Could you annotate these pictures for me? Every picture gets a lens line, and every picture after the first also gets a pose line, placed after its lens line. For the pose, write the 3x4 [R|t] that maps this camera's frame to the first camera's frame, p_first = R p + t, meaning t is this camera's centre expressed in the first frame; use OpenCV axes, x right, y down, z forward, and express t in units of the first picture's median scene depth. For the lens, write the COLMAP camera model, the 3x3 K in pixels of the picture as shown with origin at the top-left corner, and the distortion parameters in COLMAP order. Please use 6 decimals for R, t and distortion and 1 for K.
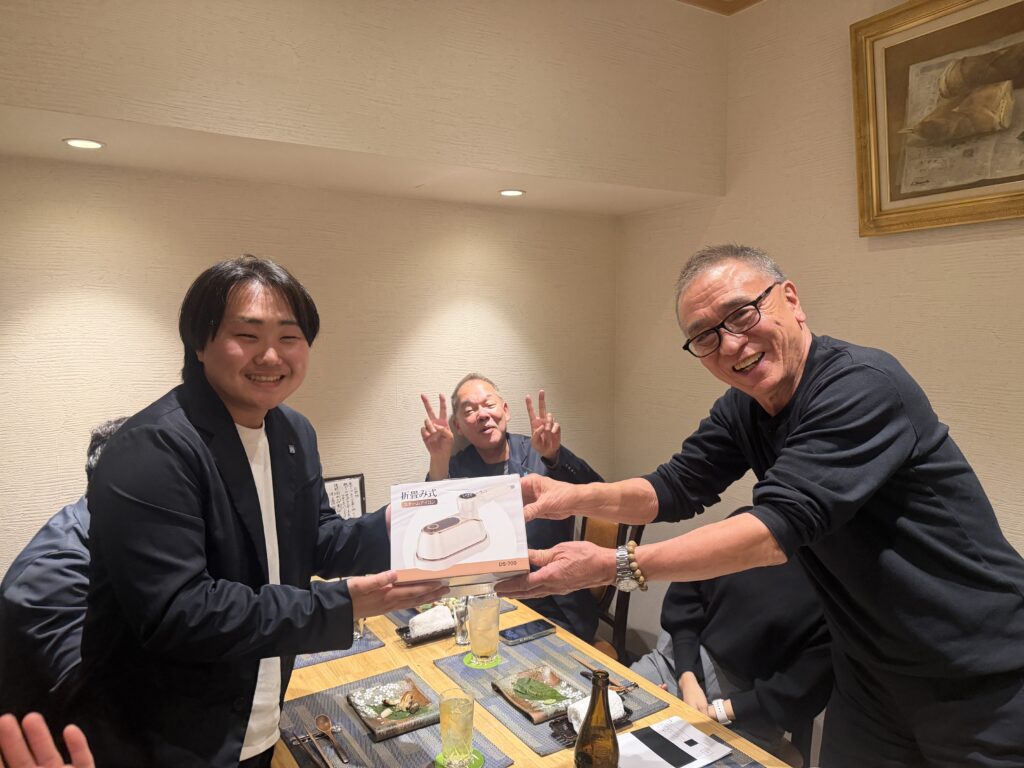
lens RADIAL K [[743.9, 0, 512.0], [0, 743.9, 384.0], [0, 0, 1]] dist [0.003234, -0.000918]
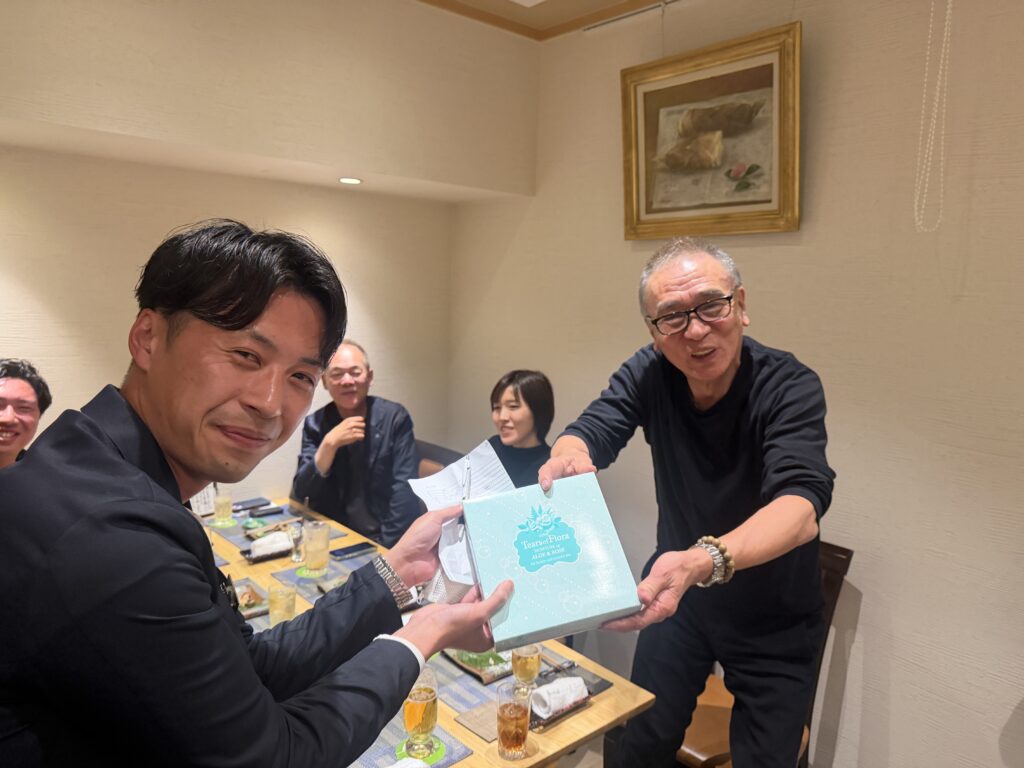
lens RADIAL K [[759.6, 0, 512.0], [0, 759.6, 384.0], [0, 0, 1]] dist [0.004830, -0.001581]
pose [[0.986103, 0.017666, 0.165196, 0.071614], [-0.025075, 0.998766, 0.042877, -0.001749], [-0.164234, -0.046423, 0.985328, -0.272696]]
